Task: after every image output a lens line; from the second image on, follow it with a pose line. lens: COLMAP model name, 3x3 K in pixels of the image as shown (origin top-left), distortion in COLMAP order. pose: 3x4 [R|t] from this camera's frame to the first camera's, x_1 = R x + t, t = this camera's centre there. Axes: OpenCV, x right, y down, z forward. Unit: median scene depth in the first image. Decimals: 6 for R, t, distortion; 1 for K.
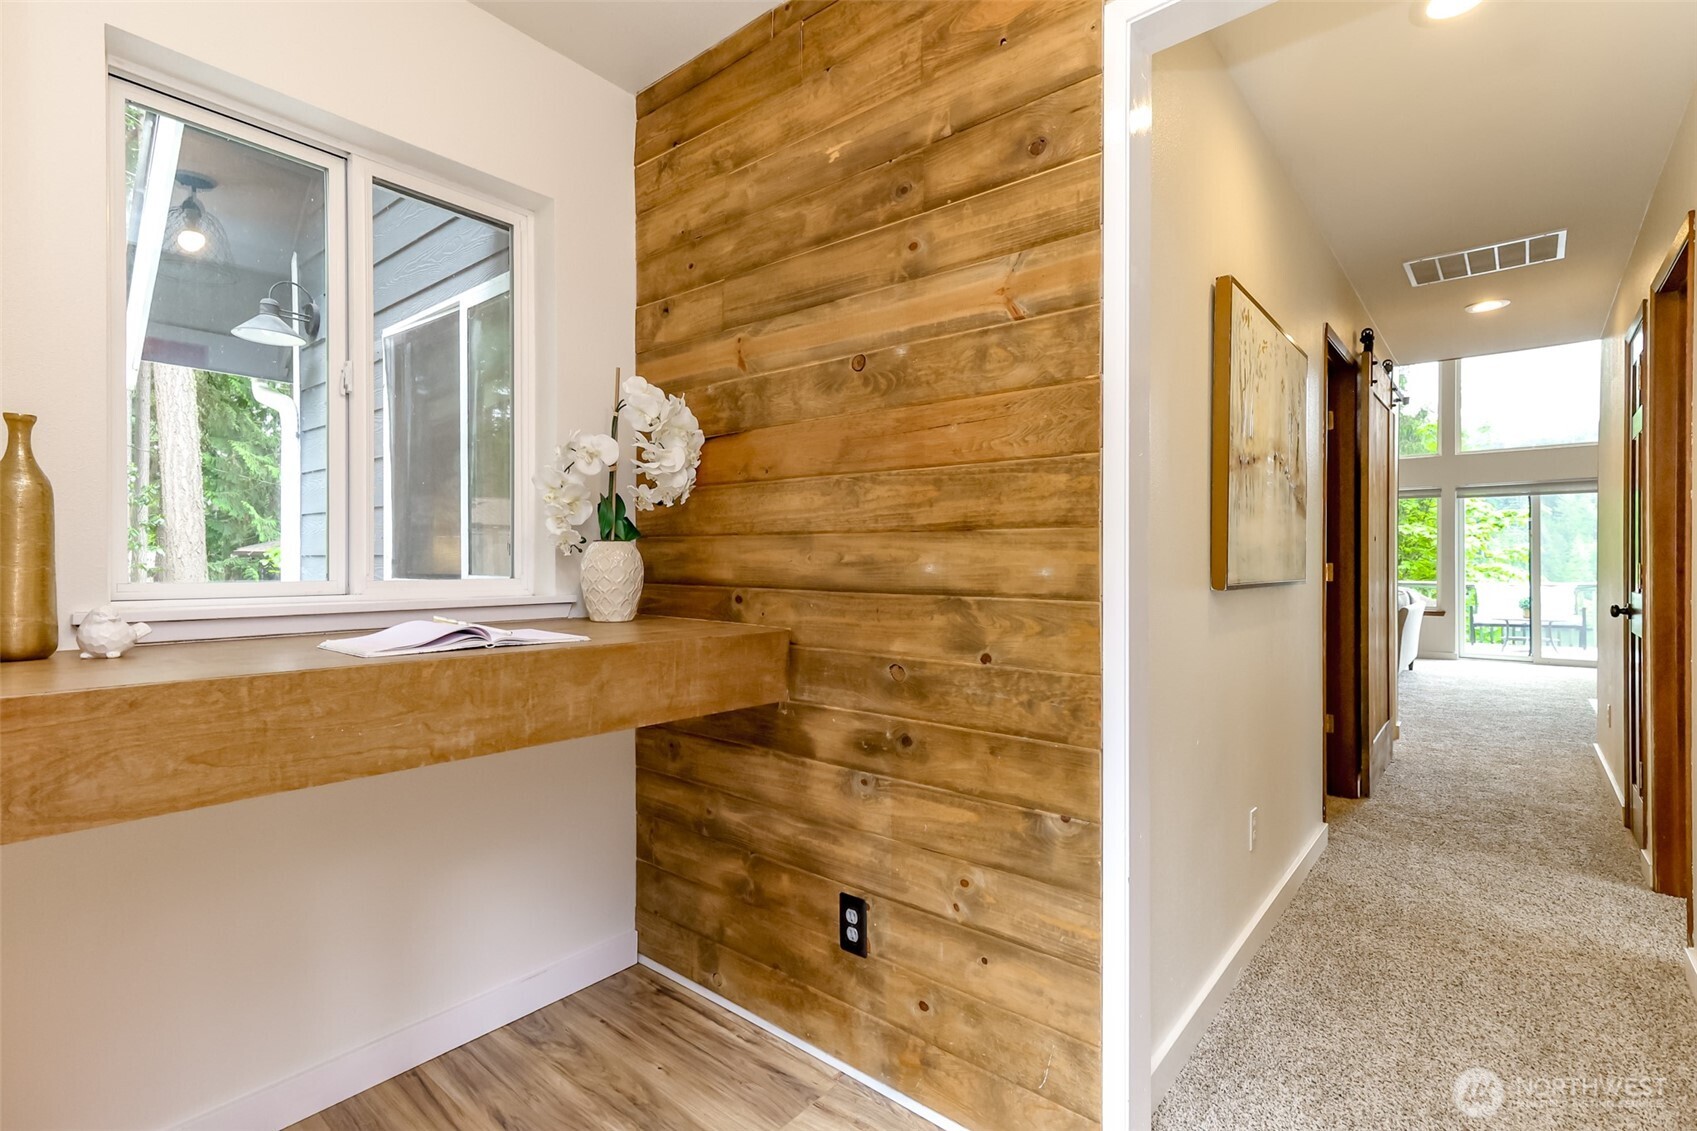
lens RADIAL K [[771.8, 0, 863.1], [0, 771.8, 560.7], [0, 0, 1]] dist [0.018538, 0.000104]
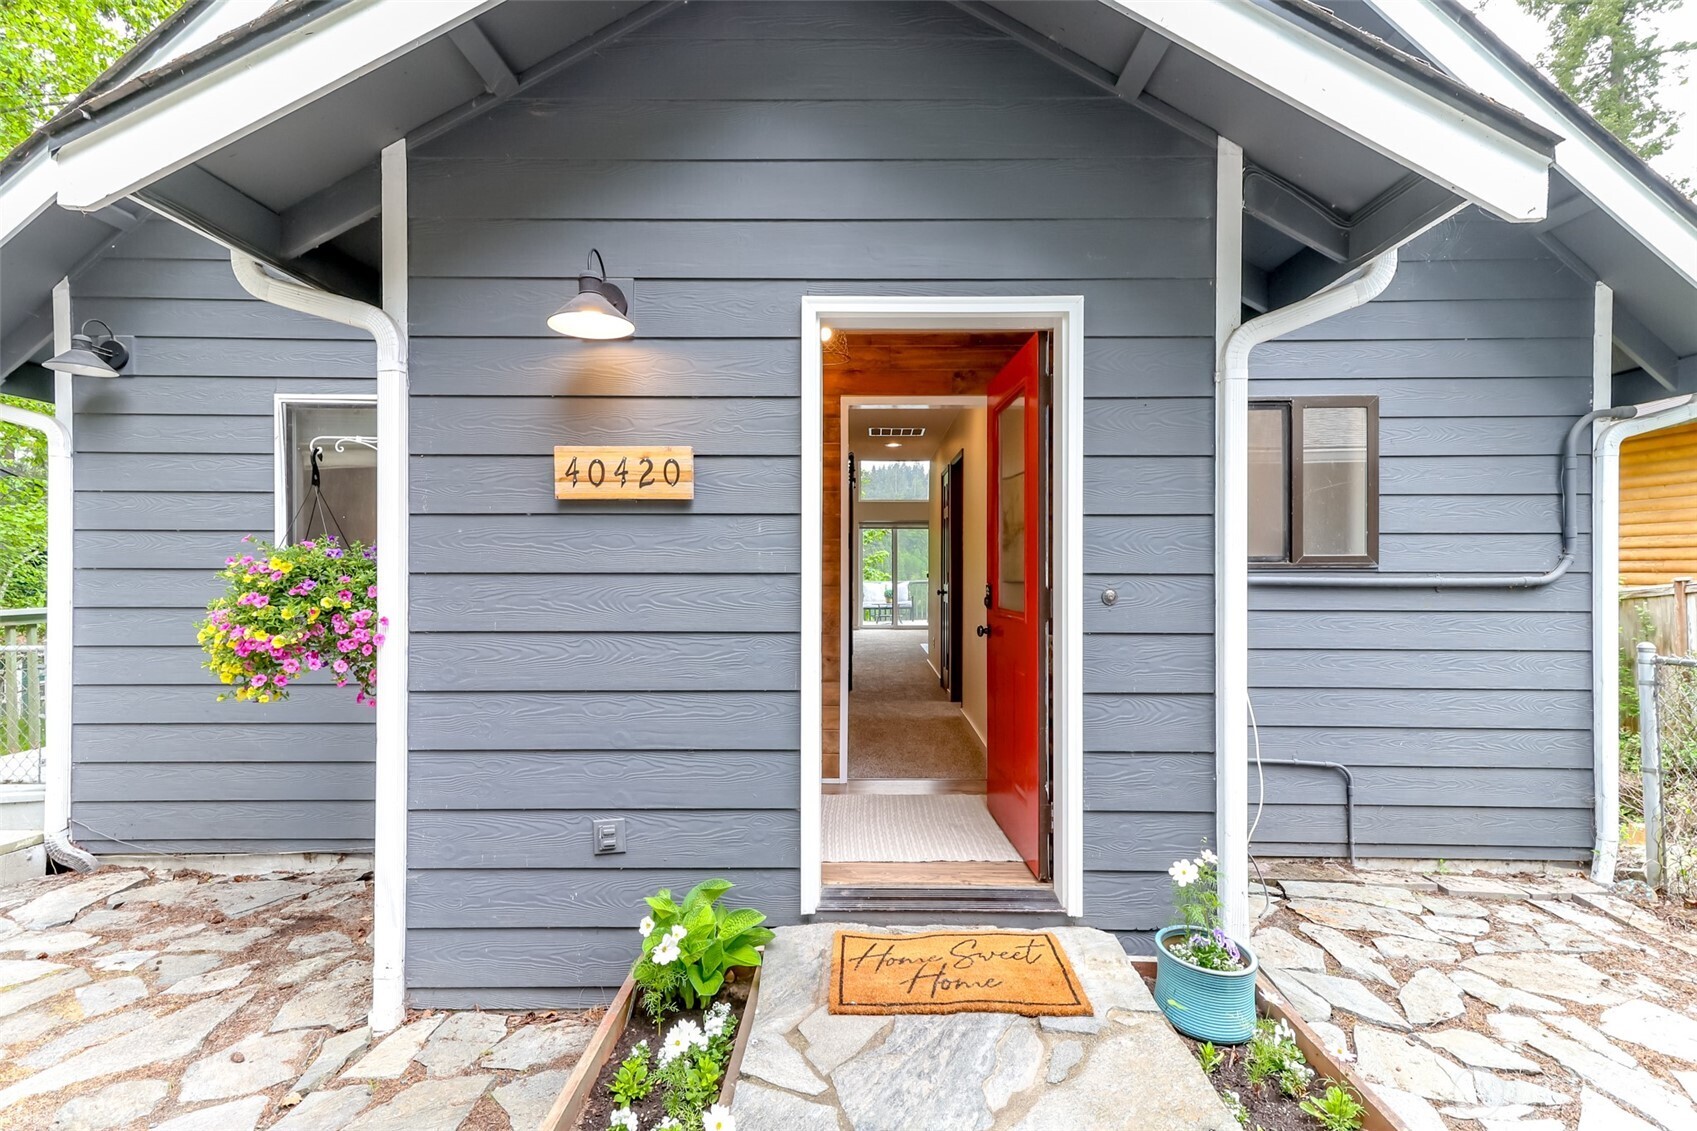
lens RADIAL K [[762.9, 0, 857.3], [0, 762.9, 566.7], [0, 0, 1]] dist [0.026623, -0.000188]
pose [[0.773640, -0.000261, 0.633625, -0.630844], [-0.001757, 0.999995, 0.002558, -0.016175], [-0.633623, -0.003092, 0.773636, -0.566440]]
